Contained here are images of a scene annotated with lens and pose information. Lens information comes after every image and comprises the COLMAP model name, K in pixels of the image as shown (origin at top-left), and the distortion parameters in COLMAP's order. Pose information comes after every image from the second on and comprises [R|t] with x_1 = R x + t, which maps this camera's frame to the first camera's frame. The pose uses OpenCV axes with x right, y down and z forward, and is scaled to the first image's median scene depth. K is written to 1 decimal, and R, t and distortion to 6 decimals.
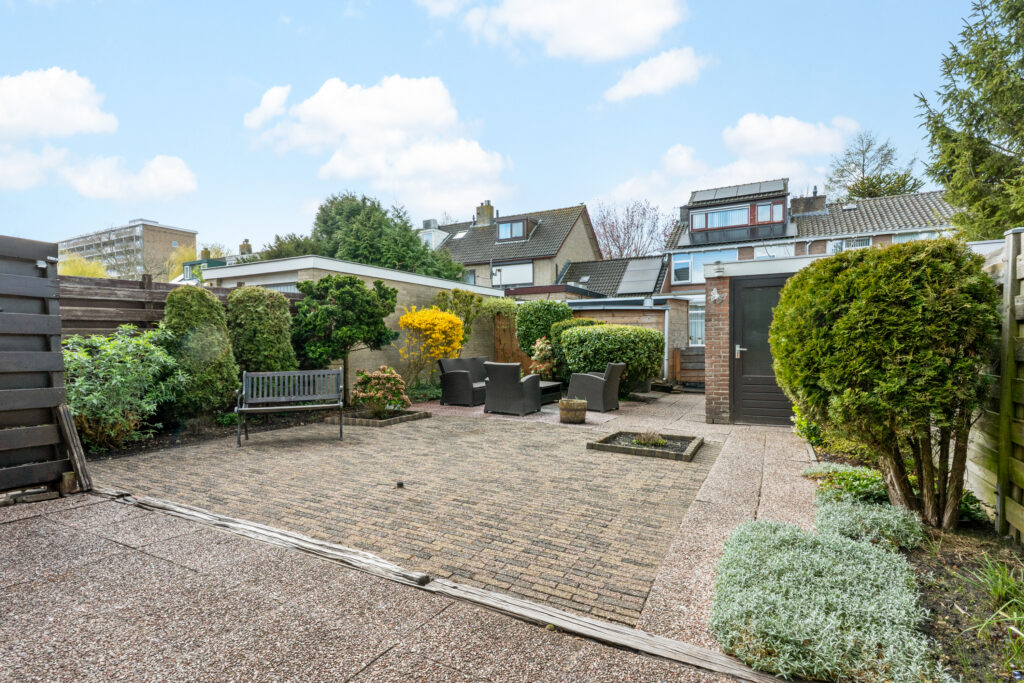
lens RADIAL K [[504.3, 0, 526.0], [0, 504.3, 354.5], [0, 0, 1]] dist [0.003054, 0.001273]
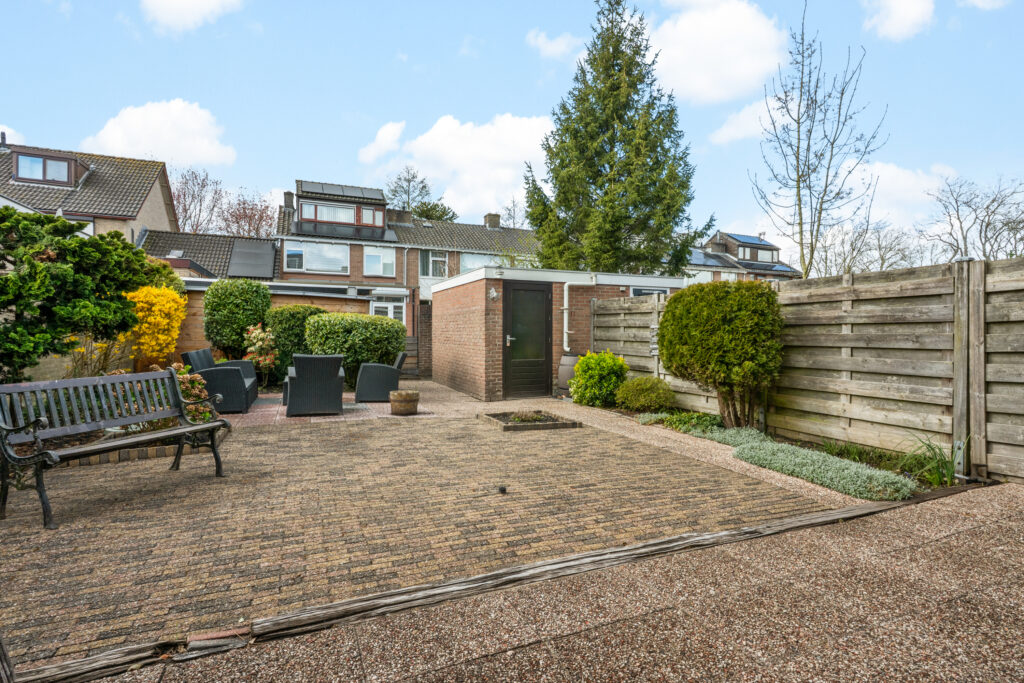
lens RADIAL K [[486.8, 0, 512.0], [0, 486.8, 341.5], [0, 0, 1]] dist [-0.000111, 0.000344]
pose [[0.630893, -0.004422, 0.775857, -0.658731], [0.007808, 0.999969, -0.000650, -0.003757], [-0.775830, 0.006468, 0.630908, 0.320171]]
